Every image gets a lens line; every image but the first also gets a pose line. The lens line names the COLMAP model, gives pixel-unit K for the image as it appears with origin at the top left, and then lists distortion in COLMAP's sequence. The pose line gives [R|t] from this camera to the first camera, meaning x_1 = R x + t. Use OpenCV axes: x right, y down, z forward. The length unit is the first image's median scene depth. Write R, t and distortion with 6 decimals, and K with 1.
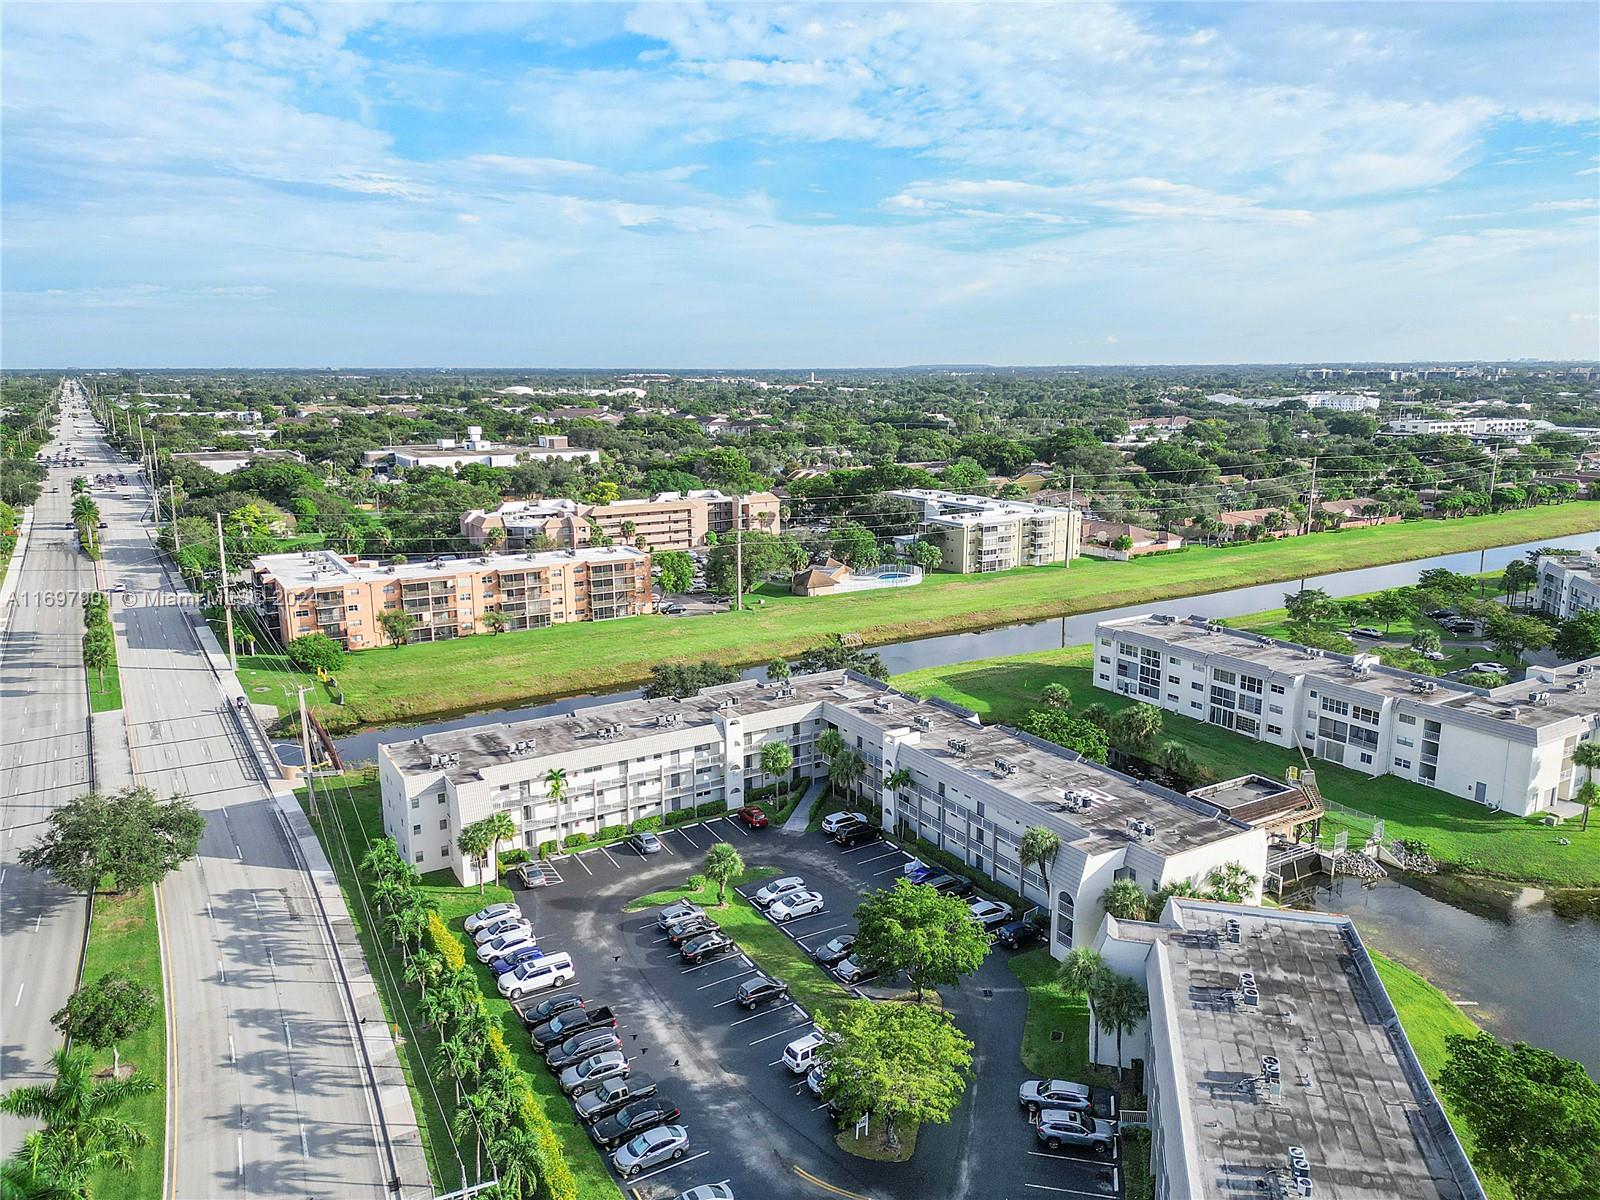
lens RADIAL K [[1150.6, 0, 800.0], [0, 1150.6, 600.0], [0, 0, 1]] dist [0.100632, -0.094795]
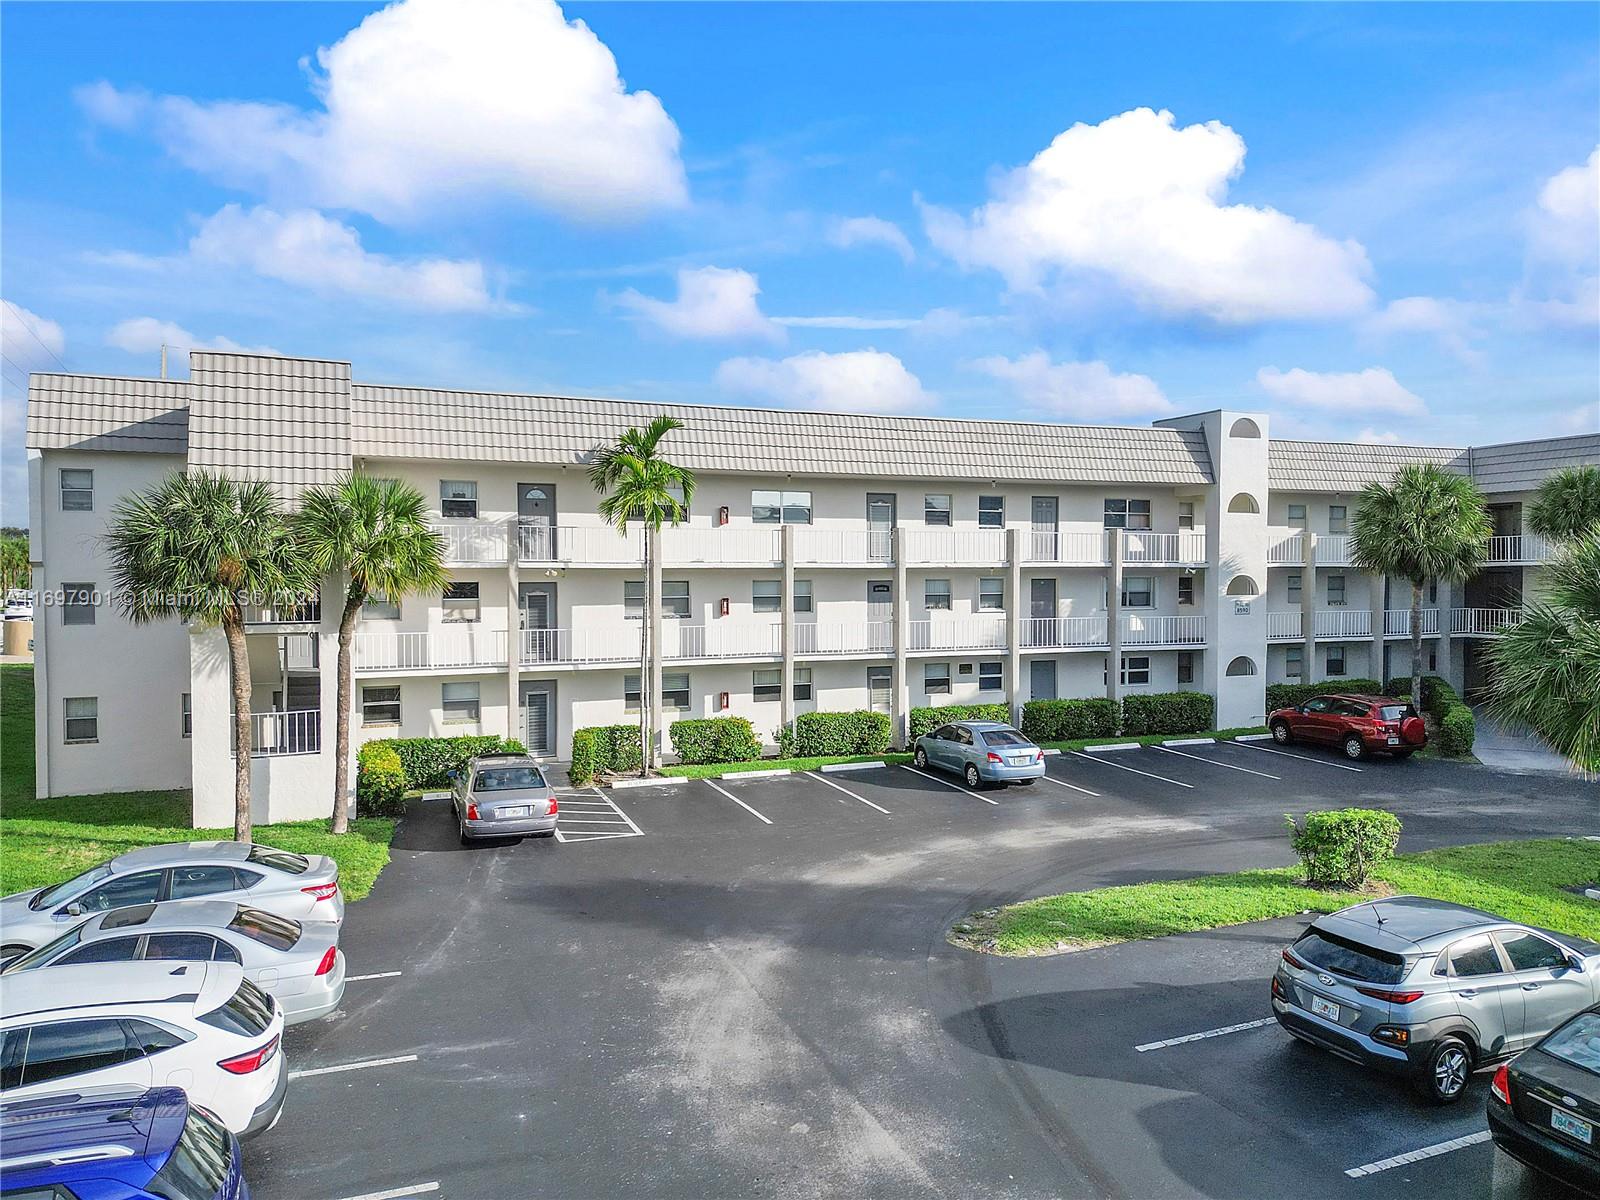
lens RADIAL K [[1137.7, 0, 800.0], [0, 1137.7, 600.0], [0, 0, 1]] dist [0.082353, -0.069056]
pose [[0.989333, 0.009573, -0.145356, -0.137016], [-0.036133, 0.982781, -0.181209, 0.225076], [0.141119, 0.184529, 0.972643, 0.750389]]
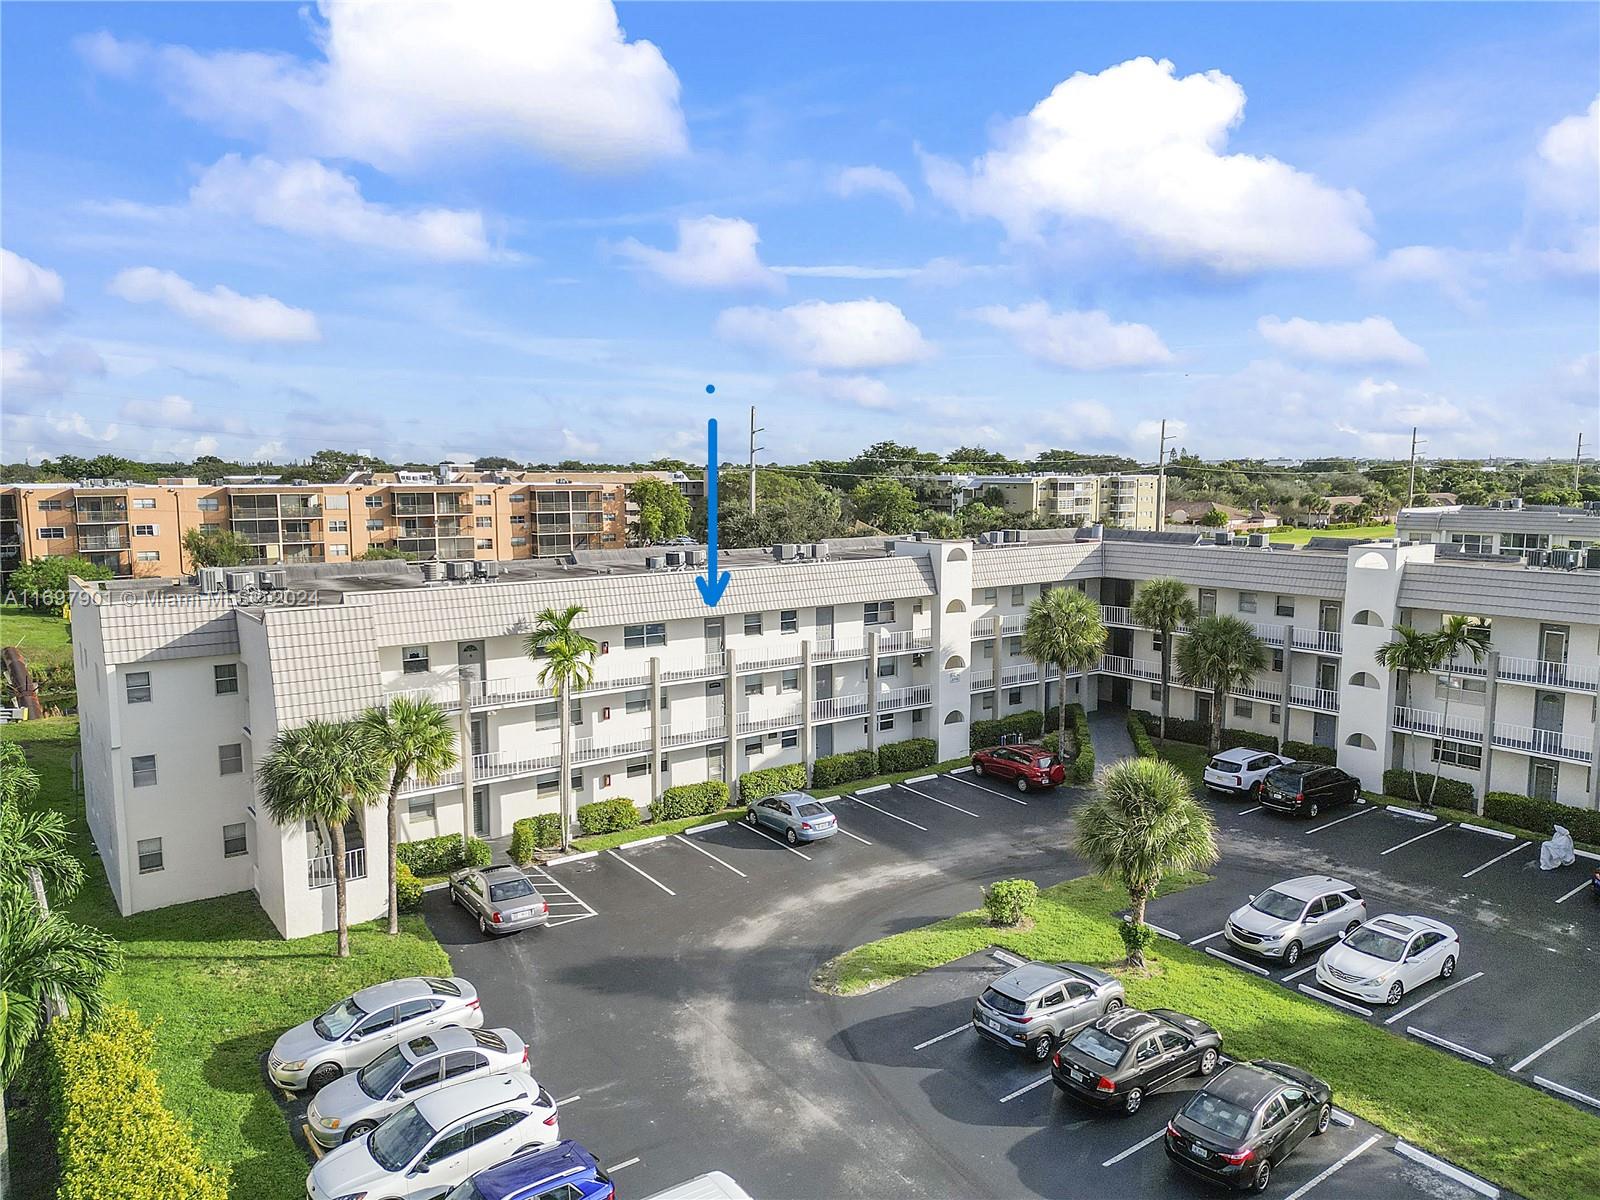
lens RADIAL K [[1137.7, 0, 800.0], [0, 1137.7, 600.0], [0, 0, 1]] dist [0.082353, -0.069056]
pose [[0.995800, -0.007122, 0.091277, -0.166116], [0.015712, 0.995472, -0.093746, 0.174761], [-0.090196, 0.094786, 0.991403, 0.625103]]
